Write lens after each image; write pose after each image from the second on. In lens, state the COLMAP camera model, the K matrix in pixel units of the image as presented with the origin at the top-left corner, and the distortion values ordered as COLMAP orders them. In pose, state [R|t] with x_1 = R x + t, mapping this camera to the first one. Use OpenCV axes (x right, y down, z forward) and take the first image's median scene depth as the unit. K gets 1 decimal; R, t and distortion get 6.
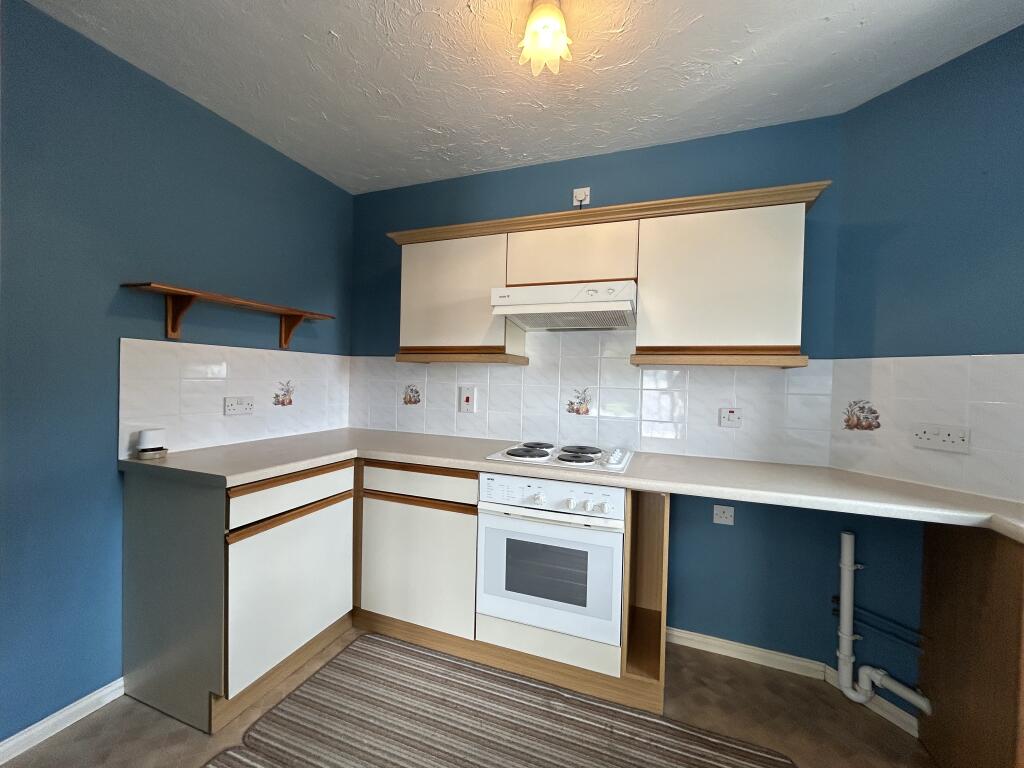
lens RADIAL K [[417.7, 0, 509.5], [0, 417.7, 381.6], [0, 0, 1]] dist [0.001436, 0.000057]
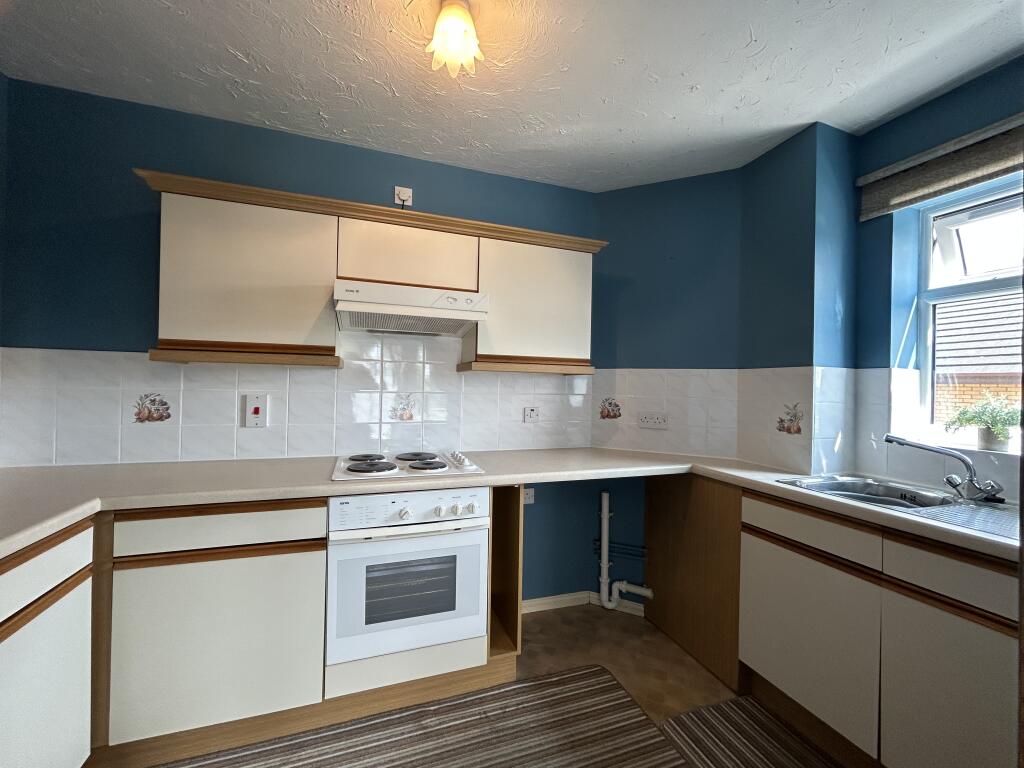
lens RADIAL K [[417.7, 0, 509.5], [0, 417.7, 381.6], [0, 0, 1]] dist [0.001436, 0.000057]
pose [[0.760673, -0.004156, 0.649121, -0.351656], [0.005439, 0.999985, 0.000028, -0.013559], [-0.649112, 0.003509, 0.760685, 0.132302]]
